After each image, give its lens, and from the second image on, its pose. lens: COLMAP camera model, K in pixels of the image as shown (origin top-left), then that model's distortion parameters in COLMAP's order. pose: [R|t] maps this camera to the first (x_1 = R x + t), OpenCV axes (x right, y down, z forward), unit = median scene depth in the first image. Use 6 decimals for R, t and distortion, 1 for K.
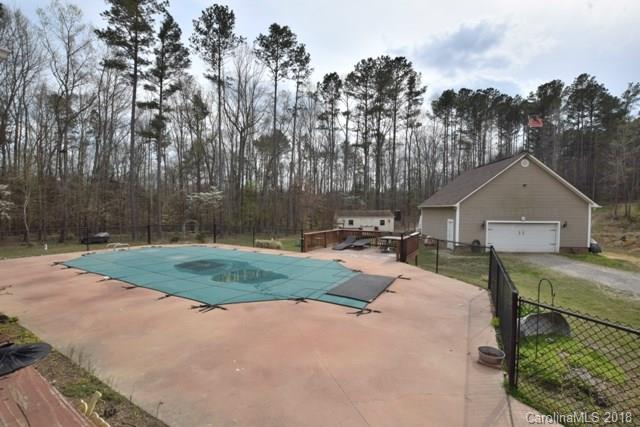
lens RADIAL K [[285.4, 0, 323.9], [0, 285.4, 215.0], [0, 0, 1]] dist [-0.019435, 0.002158]
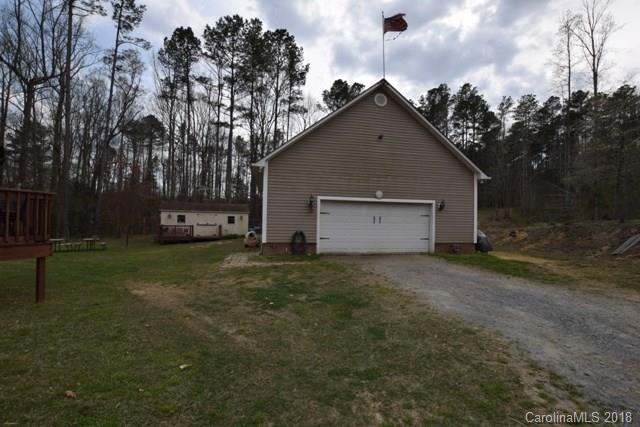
lens RADIAL K [[285.4, 0, 314.7], [0, 285.4, 216.1], [0, 0, 1]] dist [-0.019435, 0.002158]
pose [[0.969378, 0.011007, 0.245326, 0.235297], [-0.002366, 0.999367, -0.035491, 0.042038], [-0.245562, 0.033824, 0.968791, 0.253543]]
